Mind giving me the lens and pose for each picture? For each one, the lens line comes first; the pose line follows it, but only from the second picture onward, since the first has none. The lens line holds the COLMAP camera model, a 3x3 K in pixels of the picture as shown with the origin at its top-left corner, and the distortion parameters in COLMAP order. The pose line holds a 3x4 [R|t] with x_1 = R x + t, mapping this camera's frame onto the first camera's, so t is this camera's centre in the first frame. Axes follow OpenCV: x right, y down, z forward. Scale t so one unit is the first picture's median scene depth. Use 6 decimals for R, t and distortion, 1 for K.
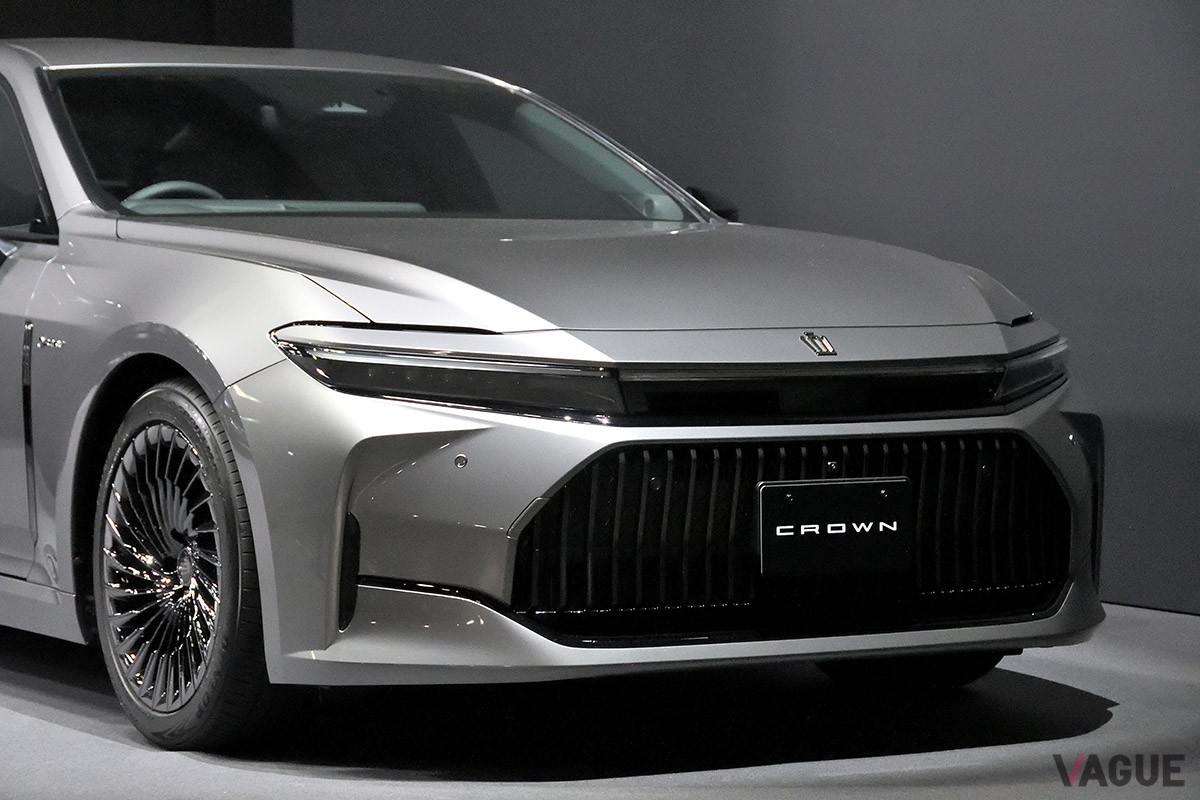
lens RADIAL K [[3501.4, 0, 600.1], [0, 3501.4, 400.0], [0, 0, 1]] dist [-0.048735, 0.000000]
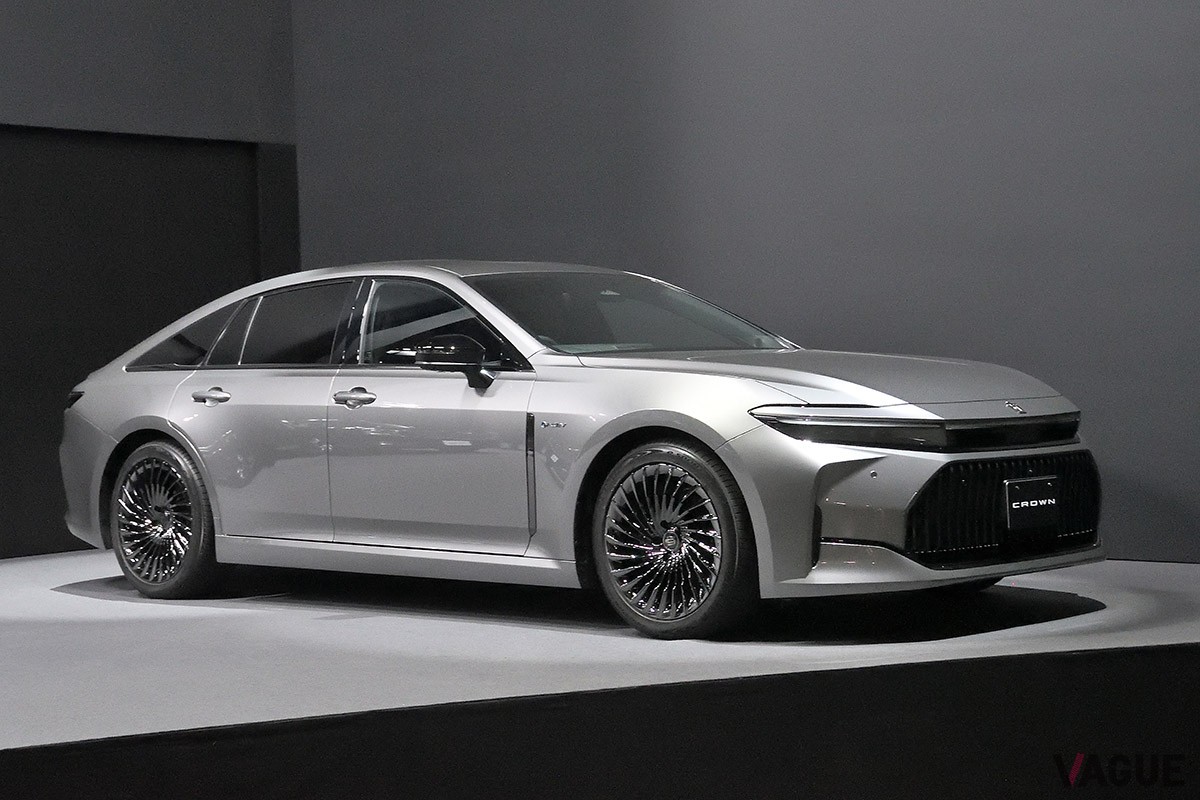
lens RADIAL K [[2053.4, 0, 600.0], [0, 2053.4, 399.8], [0, 0, 1]] dist [-0.201550, 0.000000]
pose [[0.994364, -0.035297, 0.099975, -0.283524], [0.038306, 0.998864, -0.028335, 0.002661], [-0.098861, 0.032005, 0.994586, -0.082940]]
